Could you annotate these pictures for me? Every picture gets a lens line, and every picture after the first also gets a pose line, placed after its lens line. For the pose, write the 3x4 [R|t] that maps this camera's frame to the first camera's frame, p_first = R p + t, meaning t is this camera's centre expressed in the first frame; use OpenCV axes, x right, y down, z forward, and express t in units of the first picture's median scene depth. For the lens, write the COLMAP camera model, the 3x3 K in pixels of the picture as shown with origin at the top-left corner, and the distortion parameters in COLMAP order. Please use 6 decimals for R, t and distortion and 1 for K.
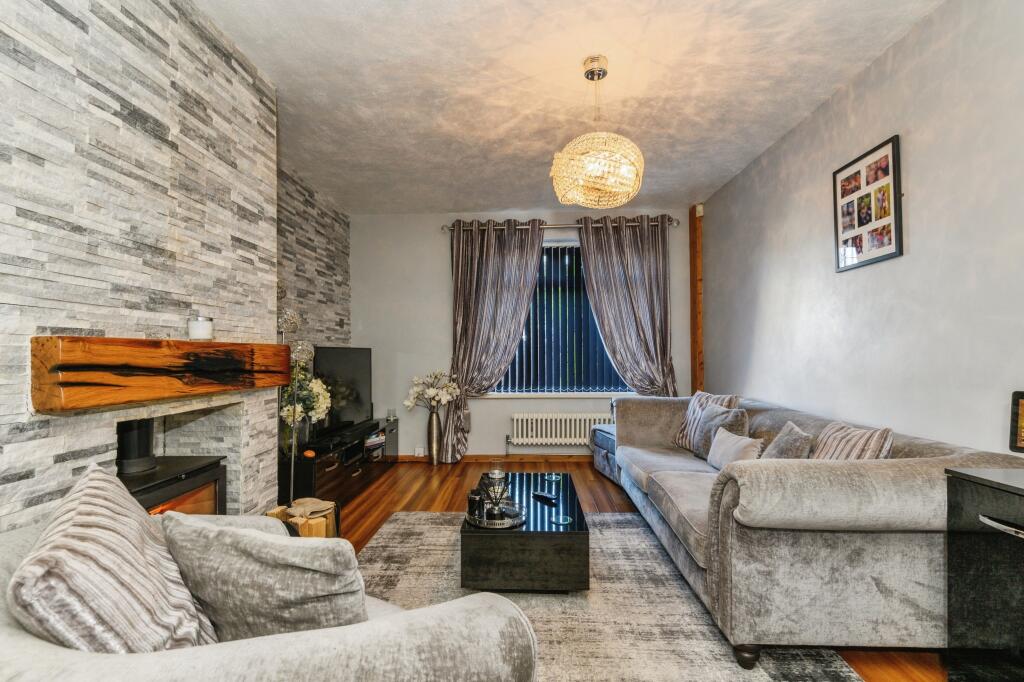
lens RADIAL K [[476.3, 0, 515.4], [0, 476.3, 333.0], [0, 0, 1]] dist [0.007362, -0.009310]
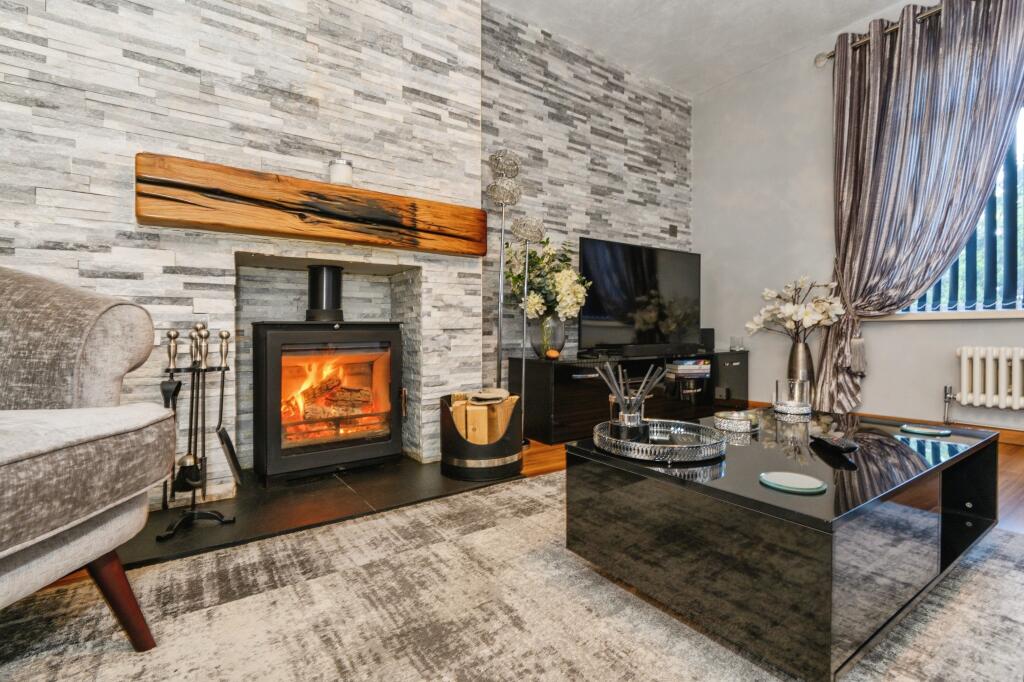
lens RADIAL K [[476.3, 0, 519.5], [0, 476.3, 336.9], [0, 0, 1]] dist [0.007362, -0.009310]
pose [[0.594135, 0.000111, -0.804365, 0.271187], [0.039168, 0.998810, 0.029068, 0.254469], [0.803411, -0.048776, 0.593423, 0.594302]]
